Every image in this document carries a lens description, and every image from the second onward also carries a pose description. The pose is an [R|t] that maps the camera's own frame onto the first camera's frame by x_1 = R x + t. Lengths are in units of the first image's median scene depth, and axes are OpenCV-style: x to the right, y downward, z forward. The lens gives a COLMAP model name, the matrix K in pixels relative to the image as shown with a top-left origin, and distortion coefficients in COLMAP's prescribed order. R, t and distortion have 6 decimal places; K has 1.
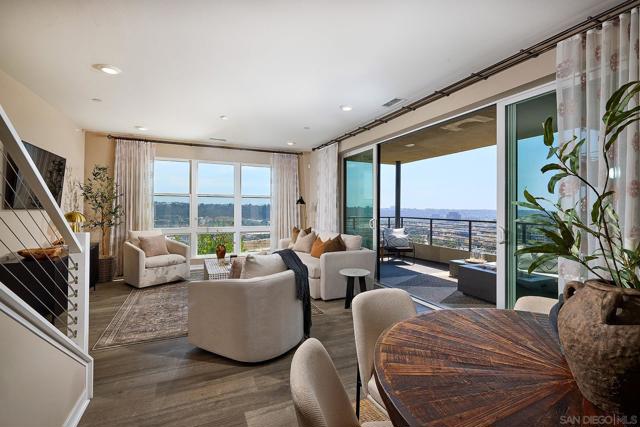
lens RADIAL K [[291.8, 0, 317.9], [0, 291.8, 208.7], [0, 0, 1]] dist [-0.002087, -0.000105]
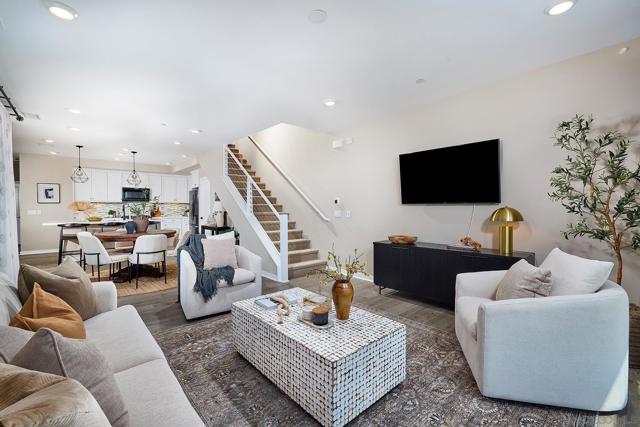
lens RADIAL K [[276.1, 0, 319.2], [0, 276.1, 210.3], [0, 0, 1]] dist [0.003162, 0.000398]
pose [[-0.954221, -0.001243, -0.299099, -0.123765], [-0.002590, 0.999988, 0.004105, 0.010988], [0.299090, 0.004692, -0.954213, 1.010036]]
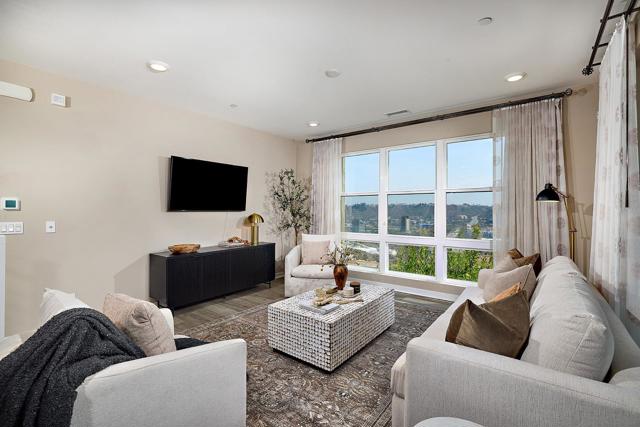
lens RADIAL K [[291.8, 0, 317.9], [0, 291.8, 208.7], [0, 0, 1]] dist [-0.002087, -0.000105]
pose [[0.473455, -0.006739, -0.880792, 0.174063], [0.001264, 0.999975, -0.006971, -0.000091], [0.880817, 0.002187, 0.473451, 0.456751]]
